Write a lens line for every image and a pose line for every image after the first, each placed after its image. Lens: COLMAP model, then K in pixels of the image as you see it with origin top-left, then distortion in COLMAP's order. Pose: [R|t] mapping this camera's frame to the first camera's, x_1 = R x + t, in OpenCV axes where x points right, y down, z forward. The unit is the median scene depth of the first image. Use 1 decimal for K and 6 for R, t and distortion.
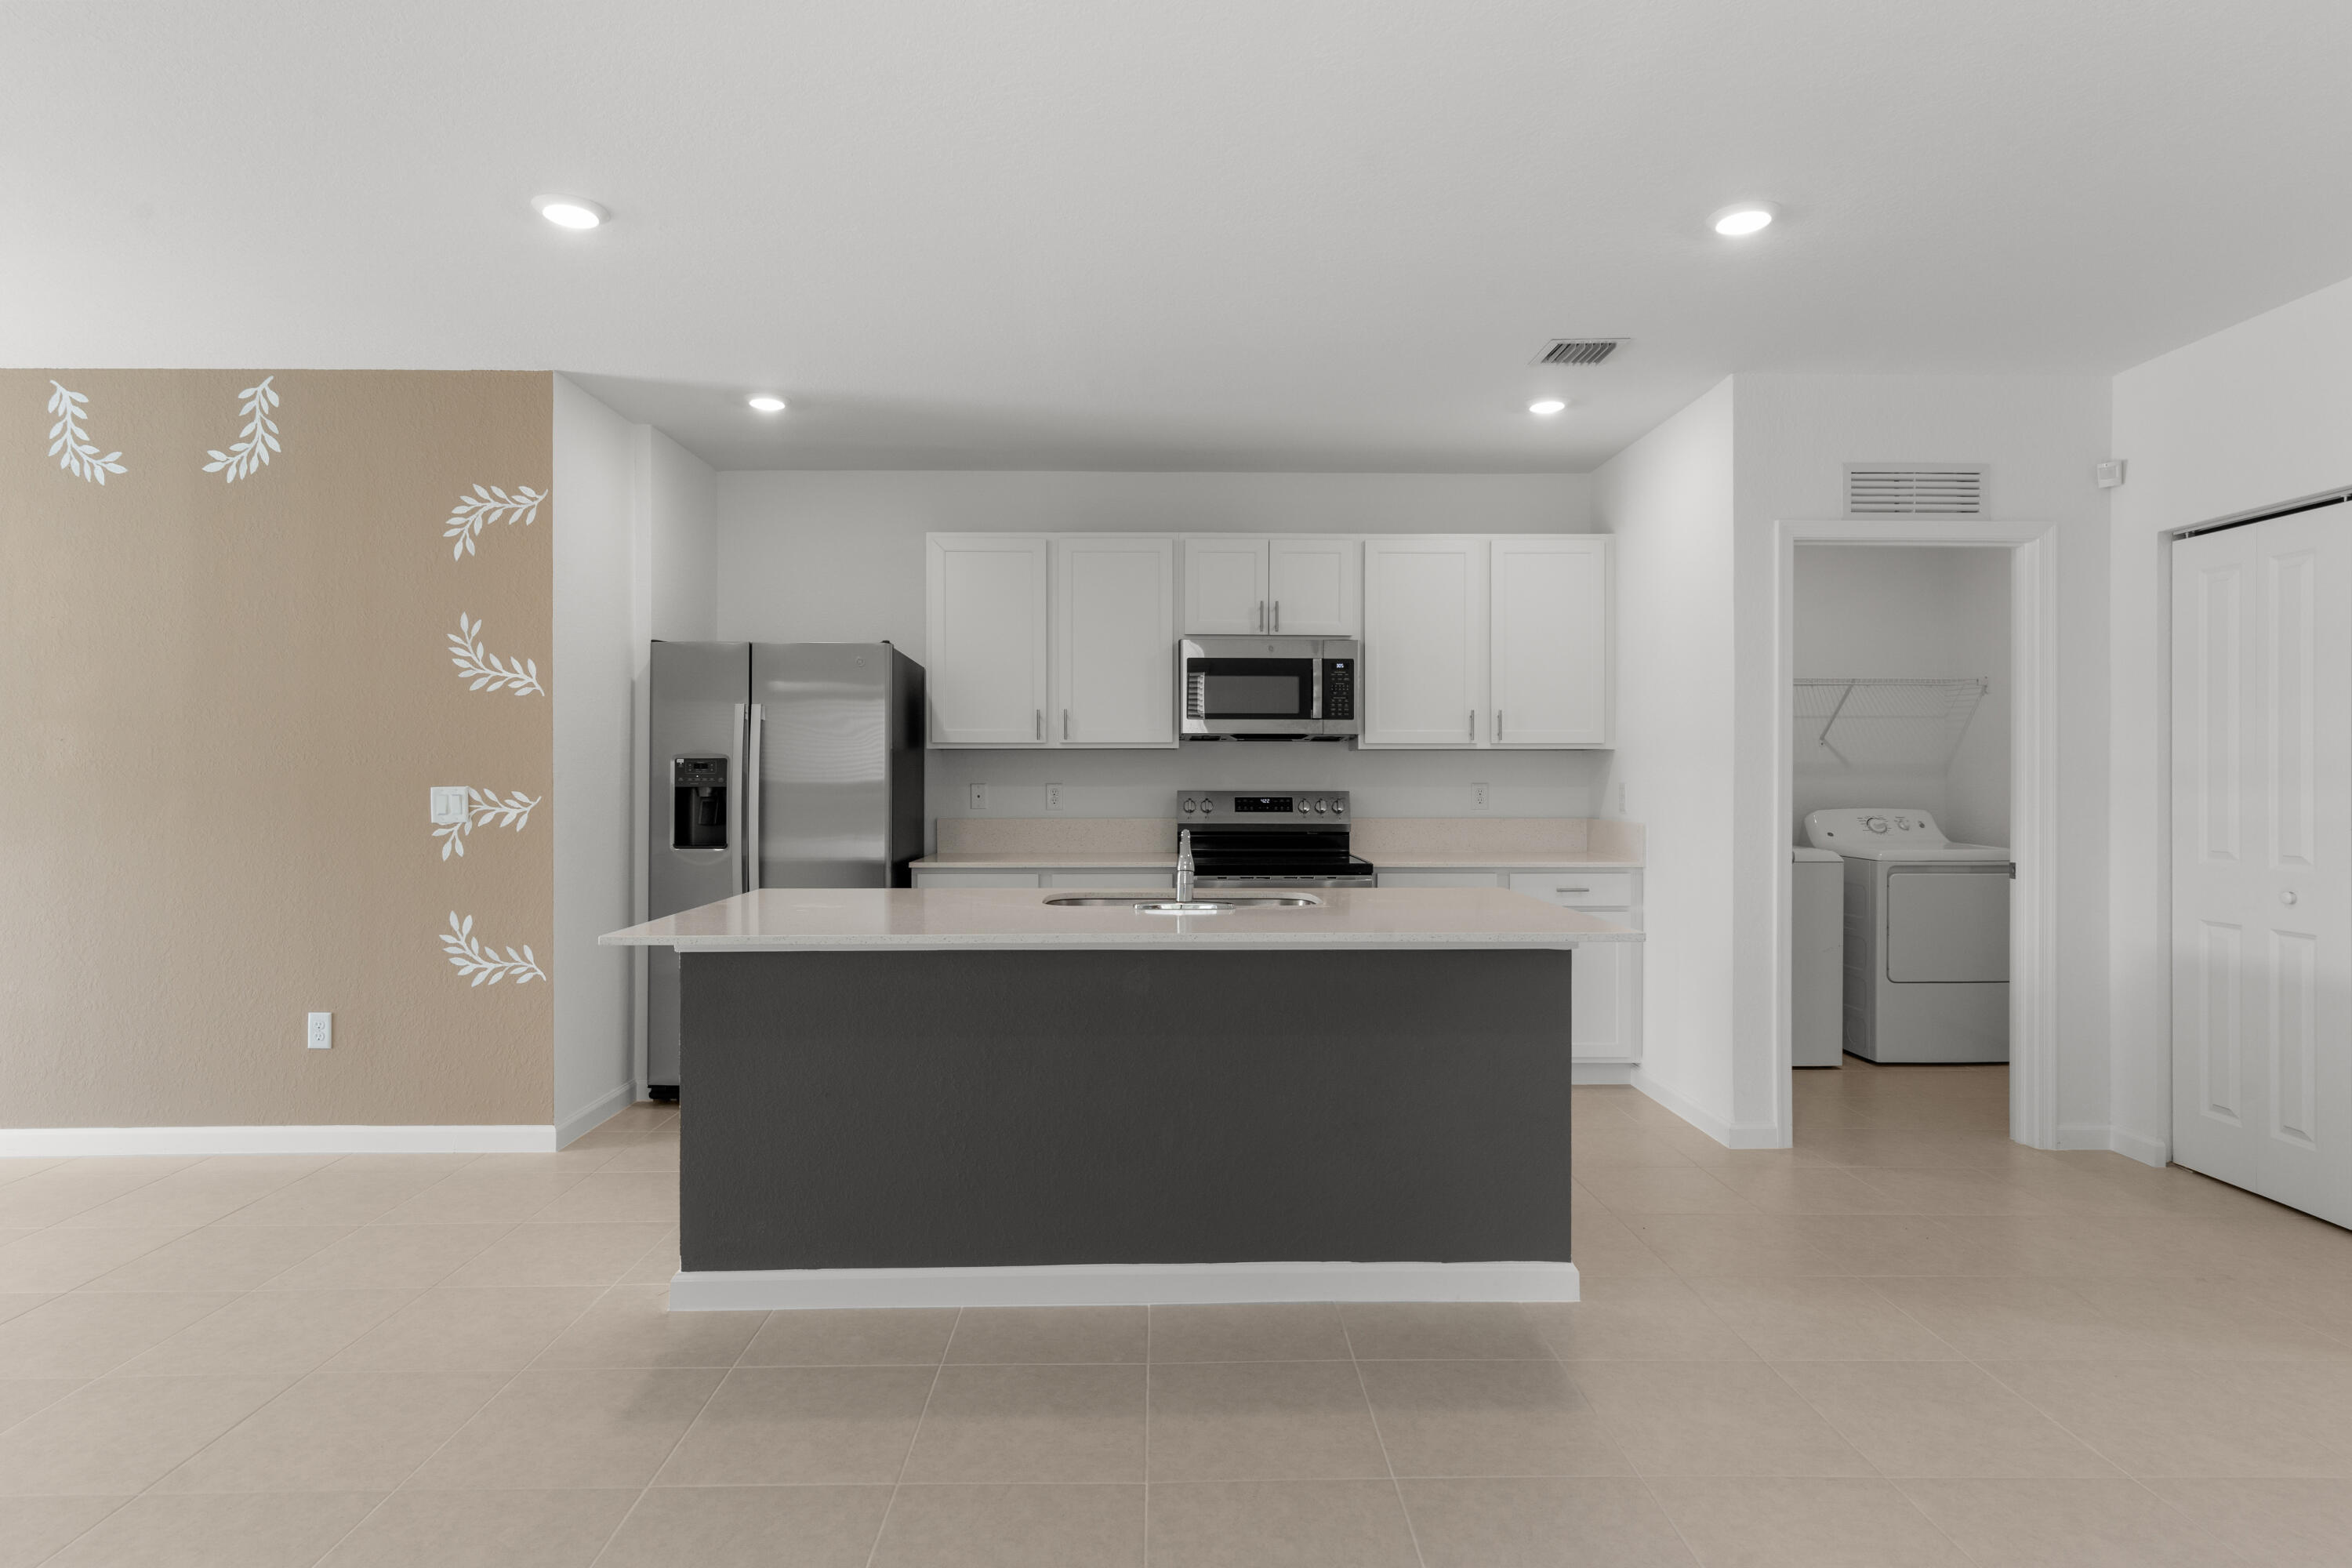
lens RADIAL K [[1244.5, 0, 1166.5], [0, 1244.5, 767.9], [0, 0, 1]] dist [0.002059, 0.001451]
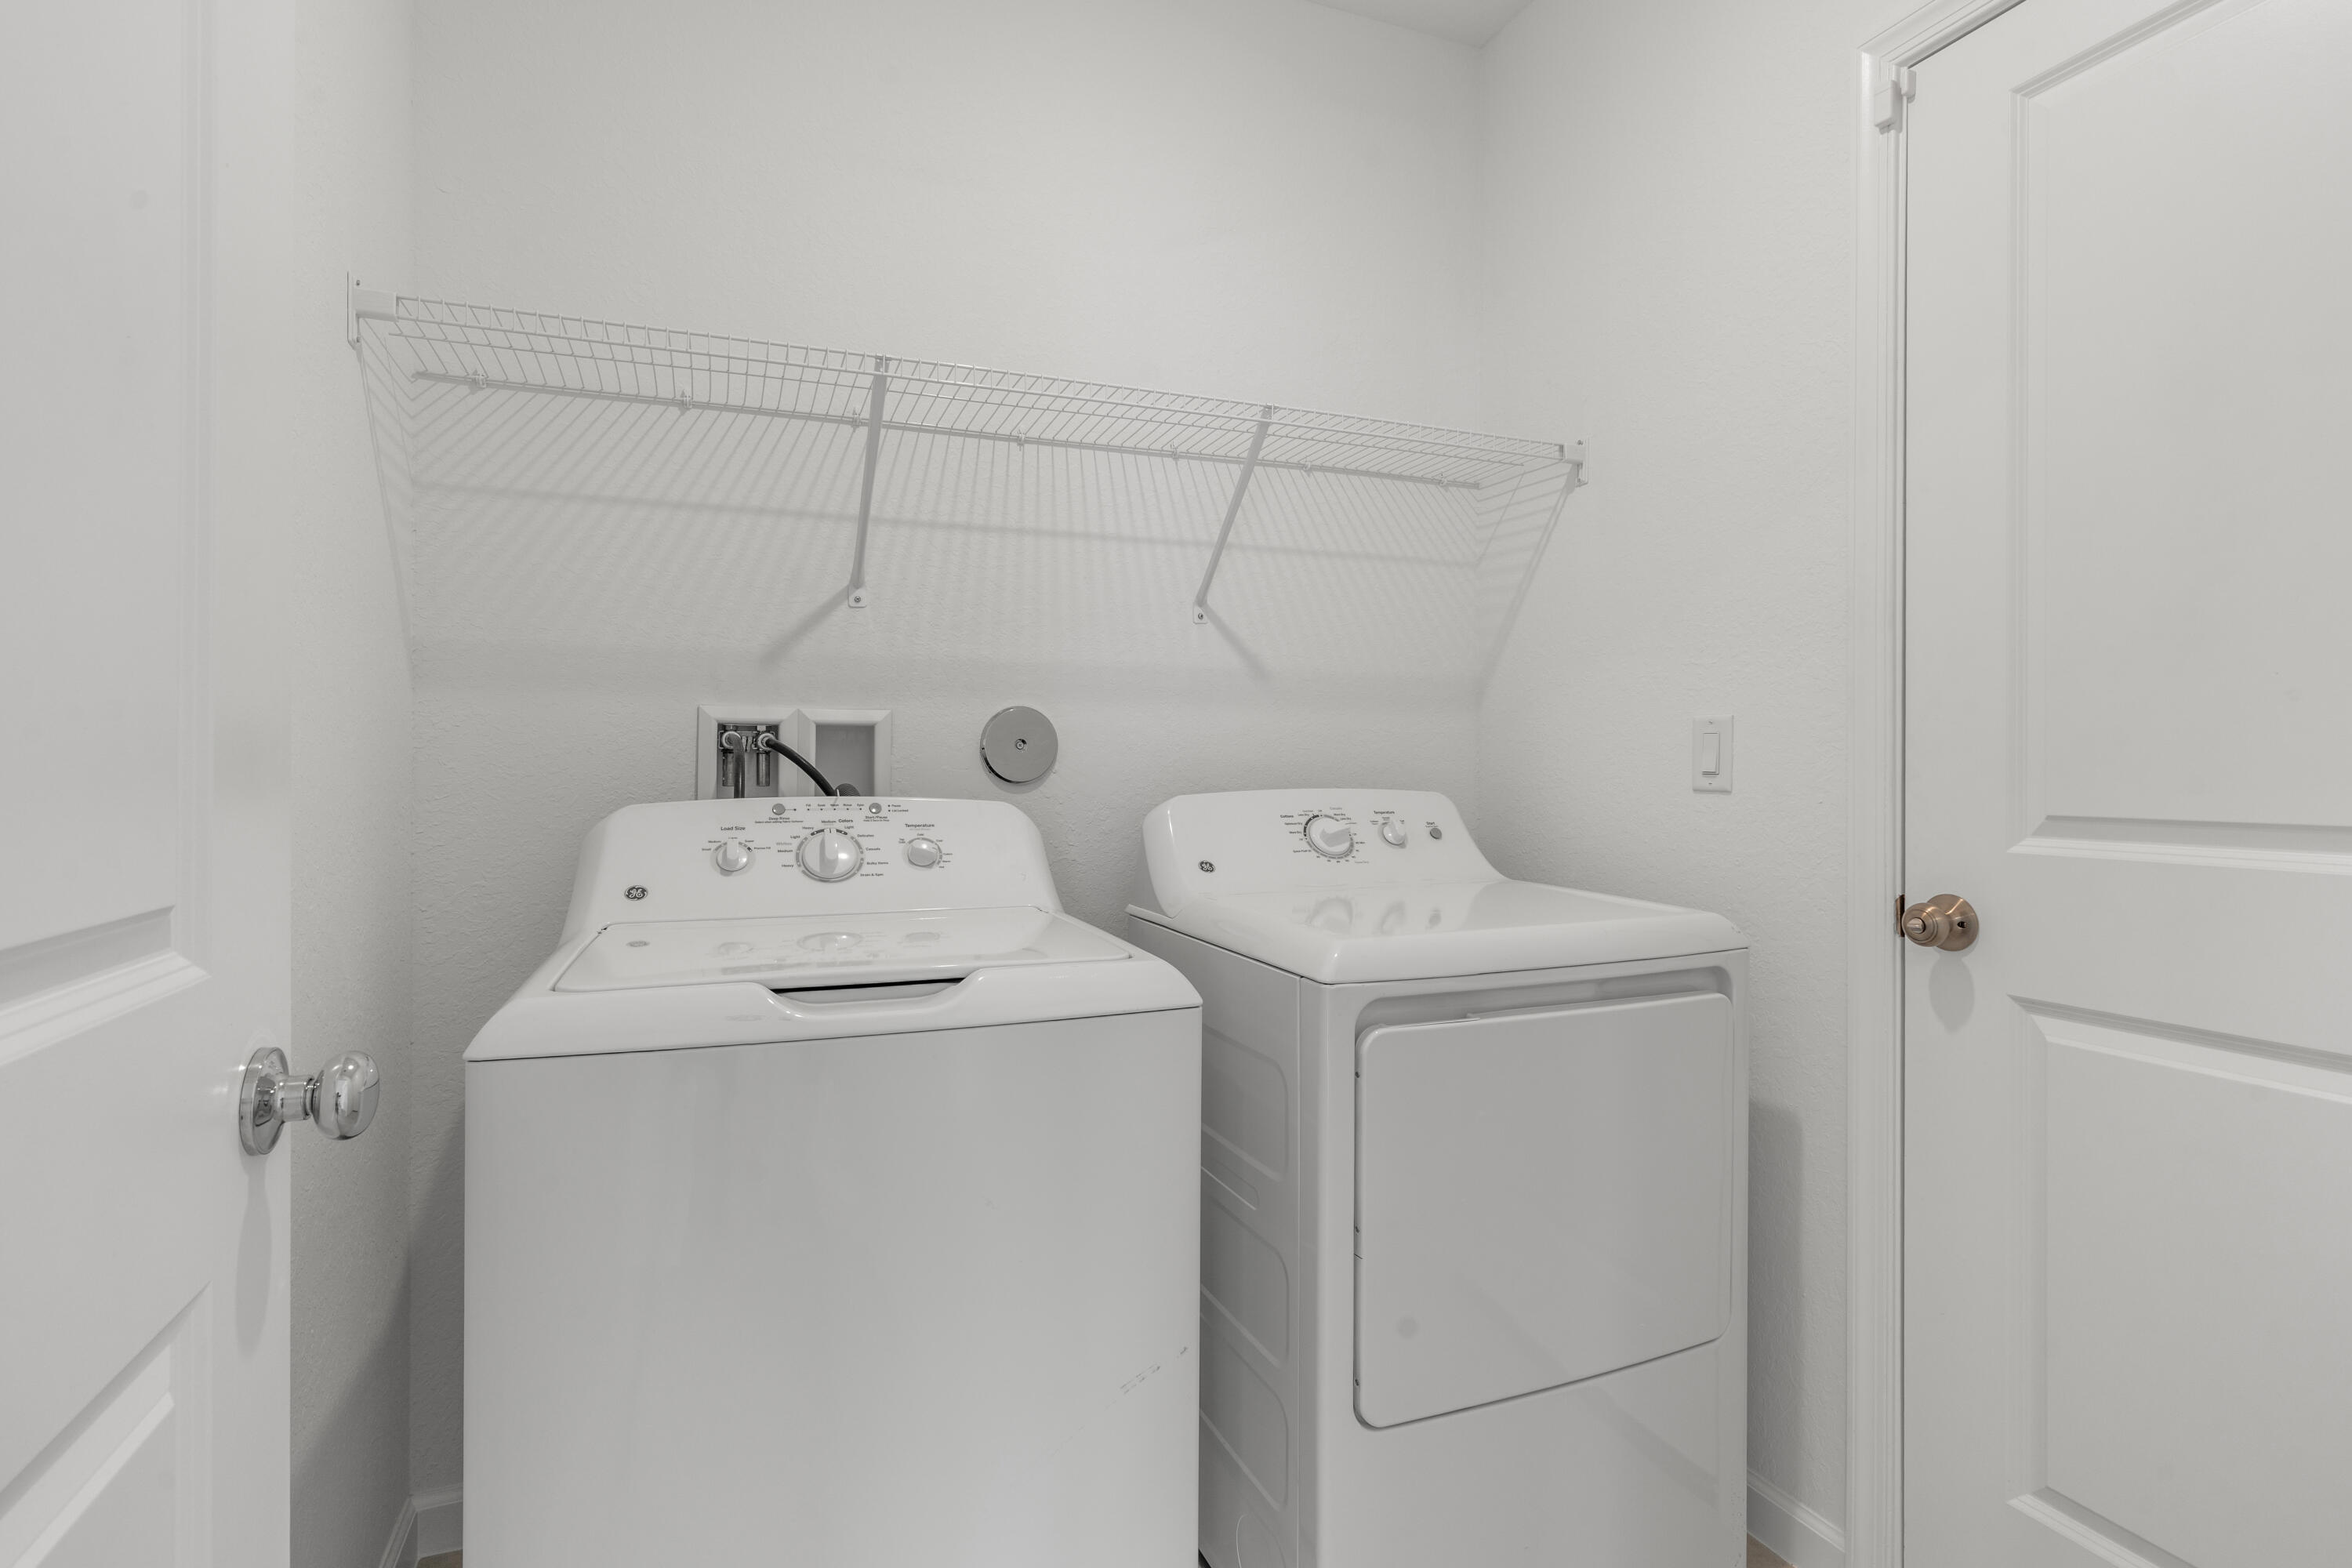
lens RADIAL K [[1154.3, 0, 1167.3], [0, 1154.3, 771.0], [0, 0, 1]] dist [-0.000396, 0.000205]
pose [[0.932896, -0.002129, 0.360139, 0.408628], [-0.000196, 0.999979, 0.006418, 0.025537], [-0.360145, -0.006057, 0.932877, 0.708896]]
